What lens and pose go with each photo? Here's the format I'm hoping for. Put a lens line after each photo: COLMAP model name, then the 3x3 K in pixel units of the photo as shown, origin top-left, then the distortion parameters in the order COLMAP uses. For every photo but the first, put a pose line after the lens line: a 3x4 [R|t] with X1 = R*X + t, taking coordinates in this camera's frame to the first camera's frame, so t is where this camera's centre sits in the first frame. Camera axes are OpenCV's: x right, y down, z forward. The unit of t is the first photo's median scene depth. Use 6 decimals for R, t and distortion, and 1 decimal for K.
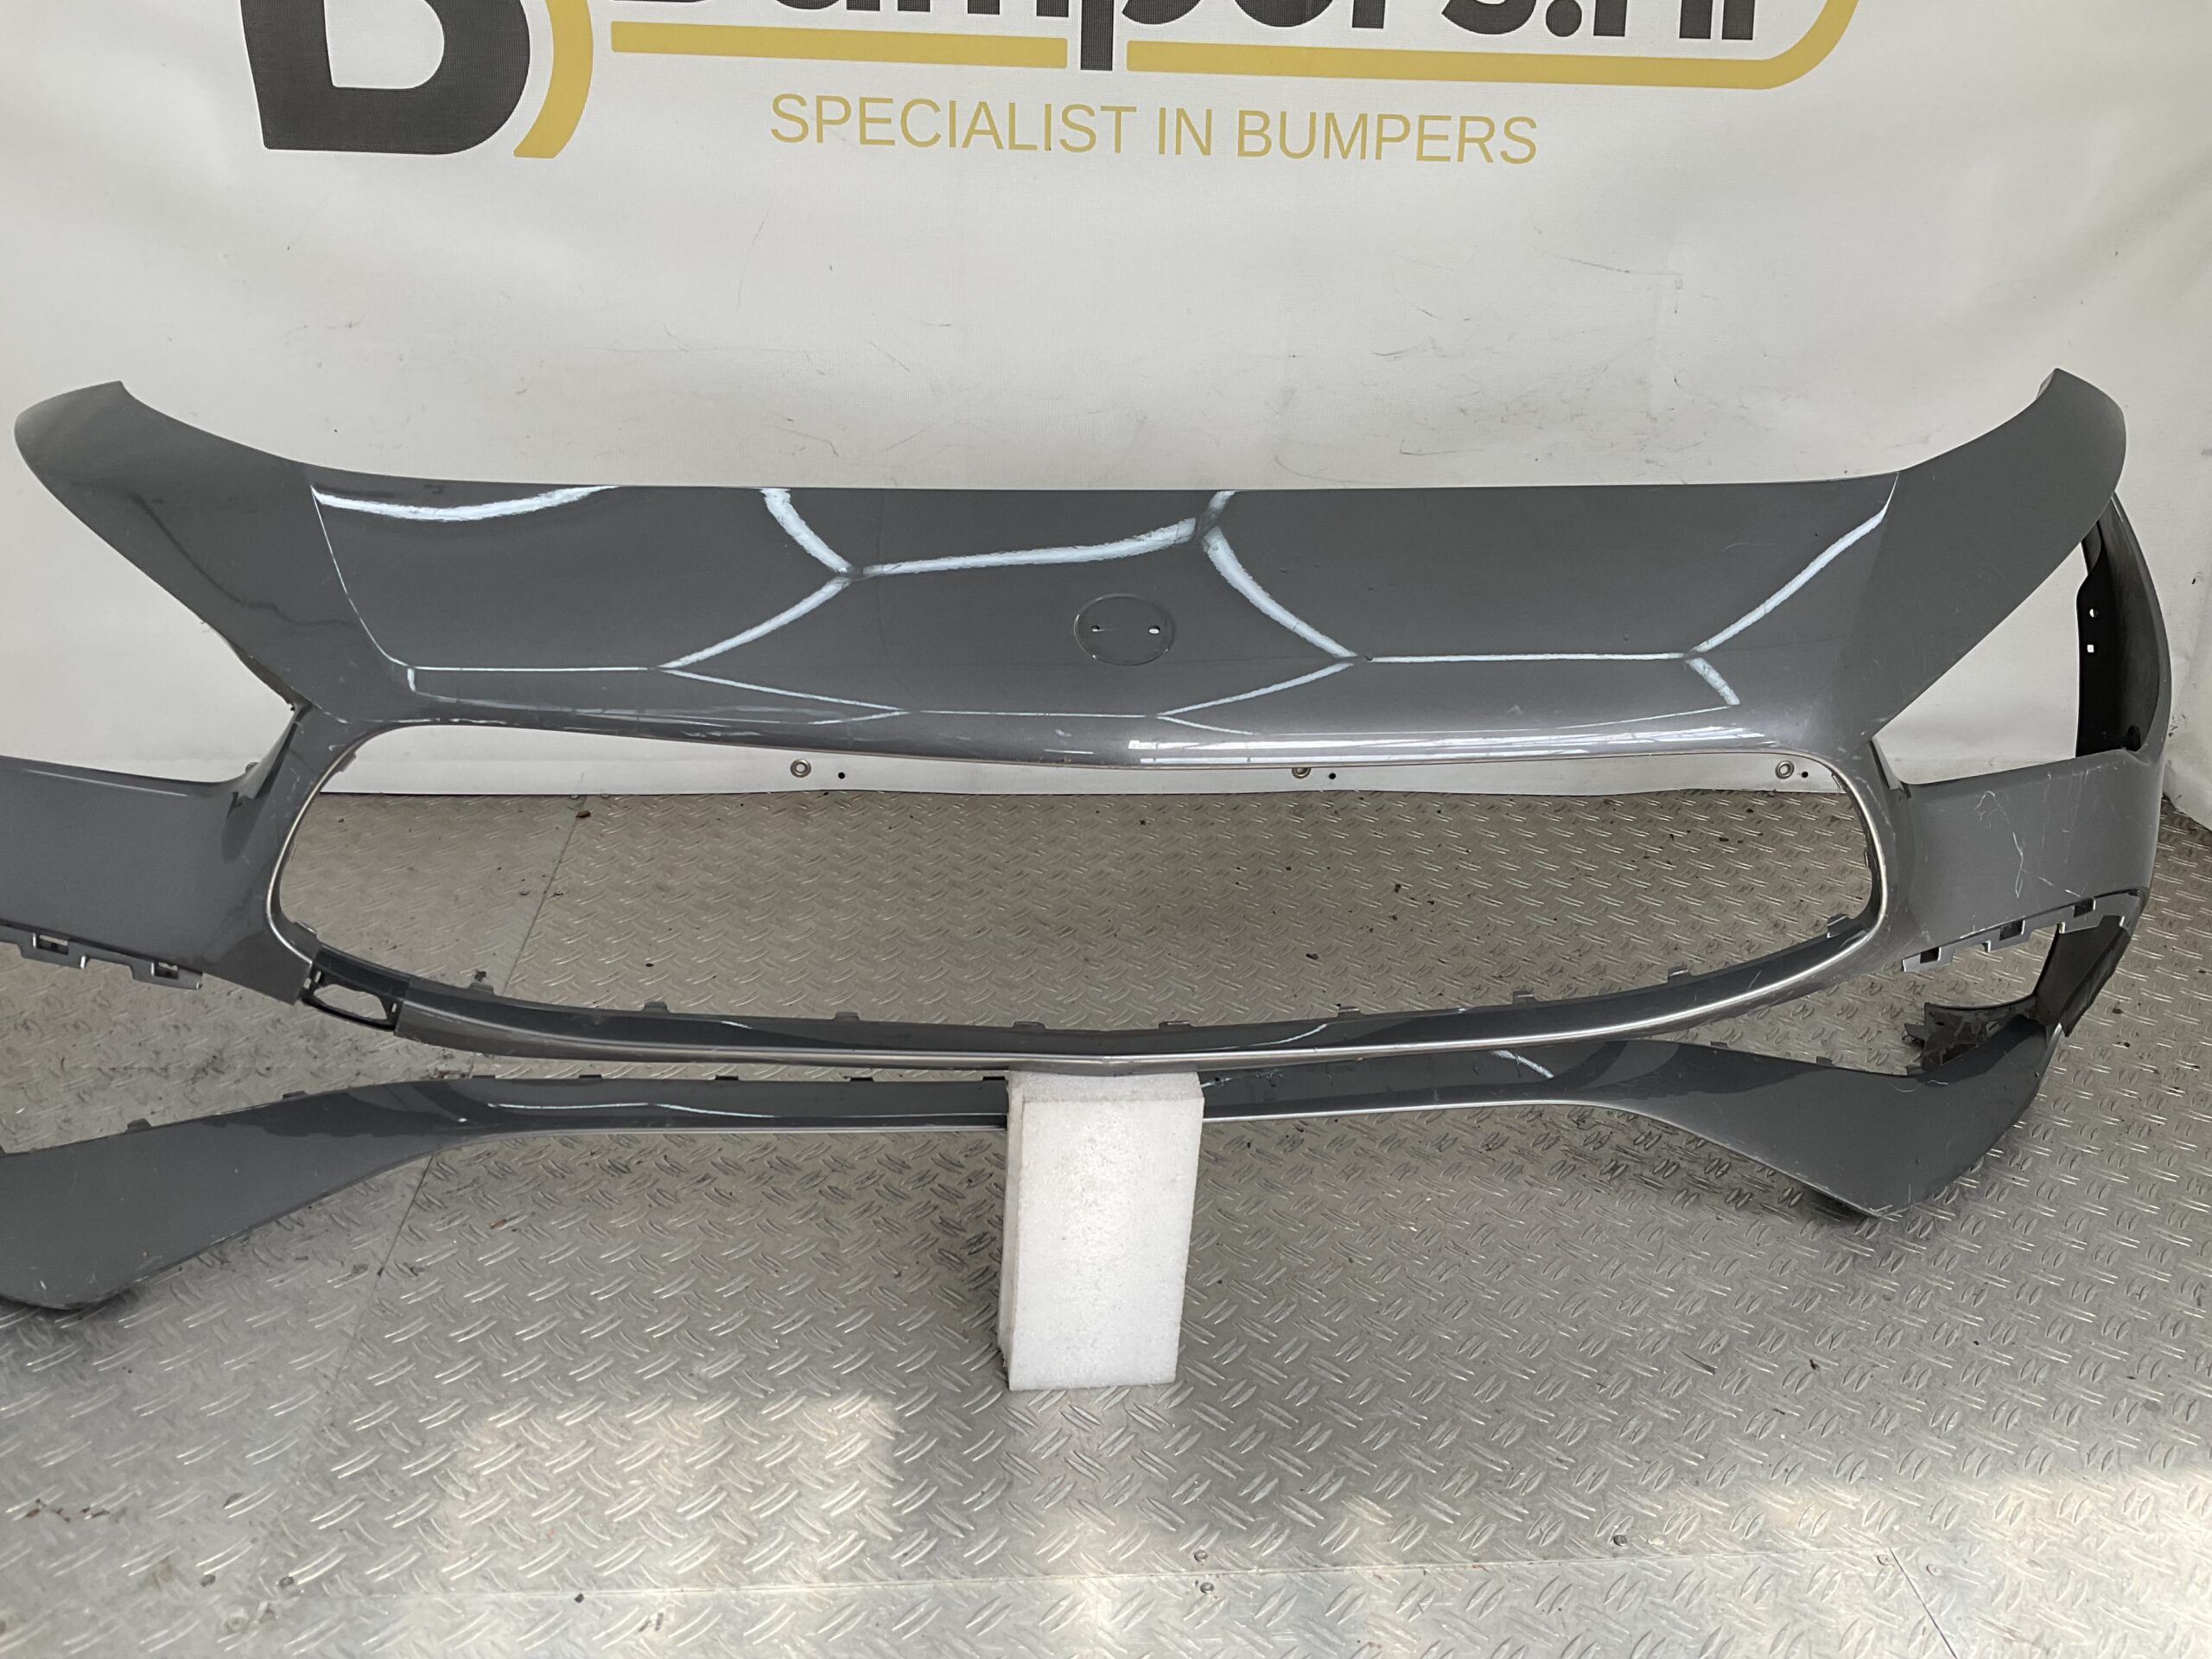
lens RADIAL K [[1842.2, 0, 1102.3], [0, 1842.2, 824.0], [0, 0, 1]] dist [0.053029, -0.078286]
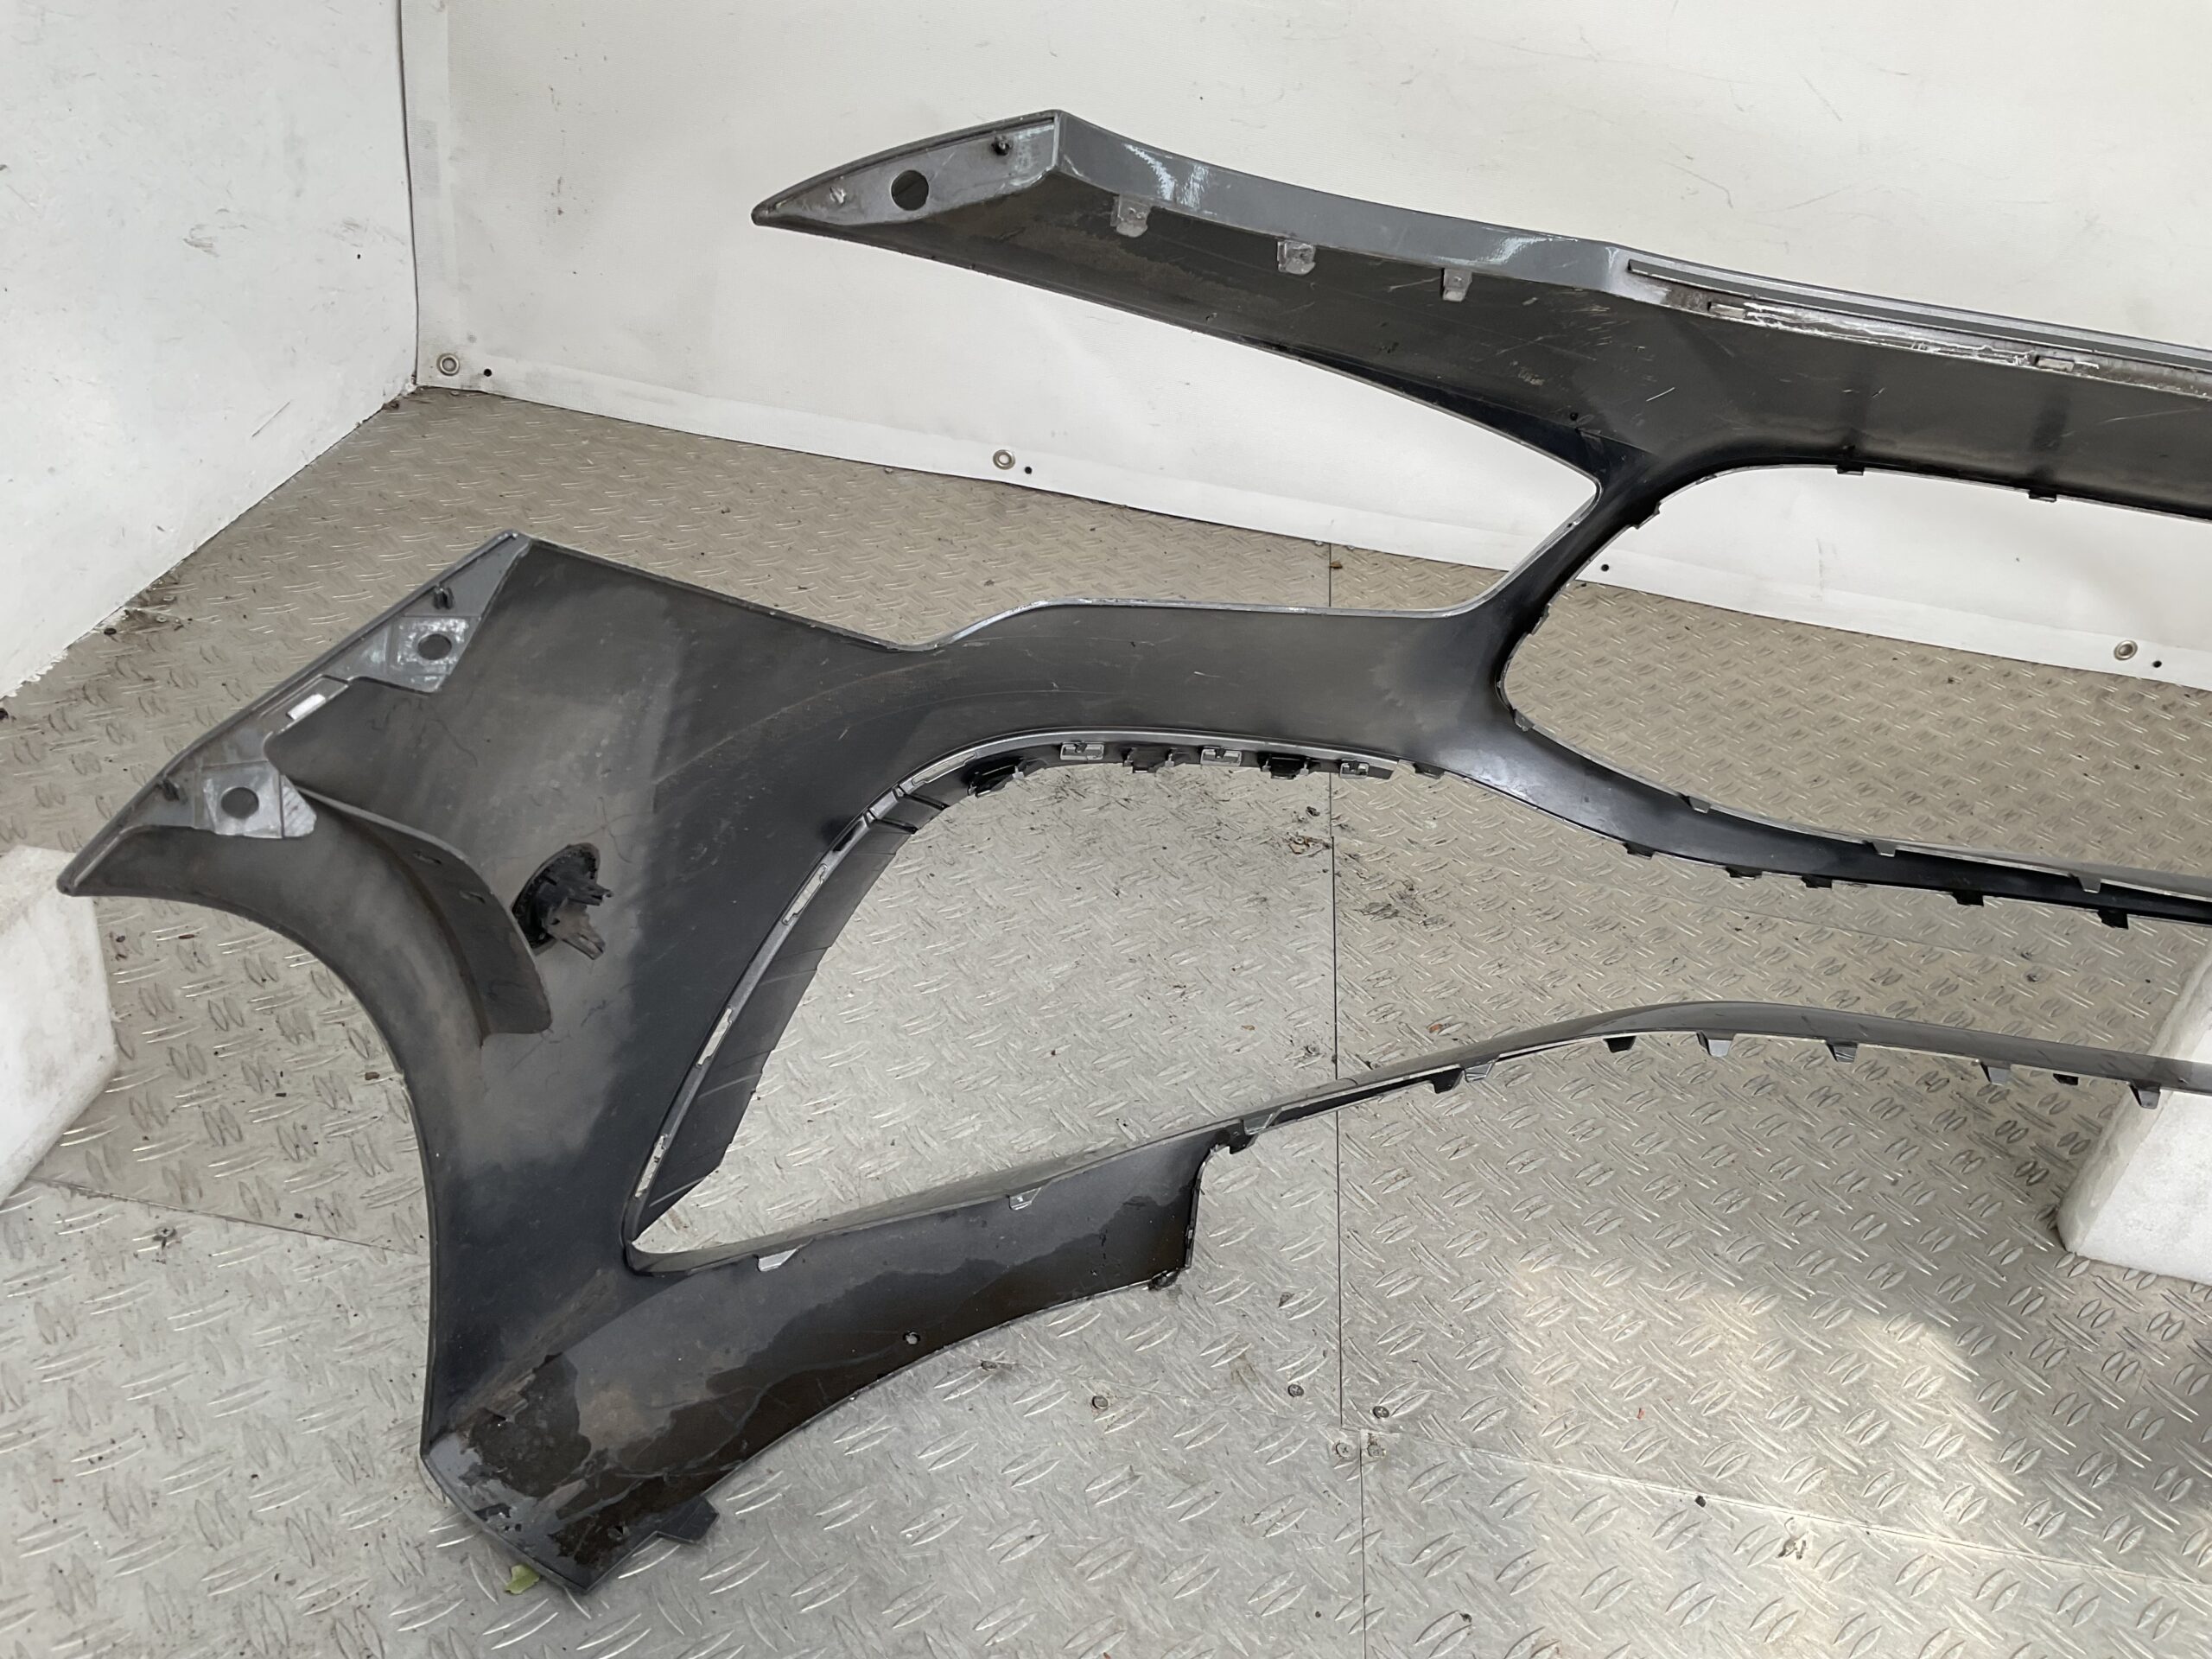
lens RADIAL K [[1842.2, 0, 1102.3], [0, 1842.2, 824.0], [0, 0, 1]] dist [0.053029, -0.078286]
pose [[0.978010, 0.186876, -0.092598, -0.472126], [-0.173071, 0.974958, 0.139654, 0.020179], [0.116378, -0.120557, 0.985861, 0.106130]]
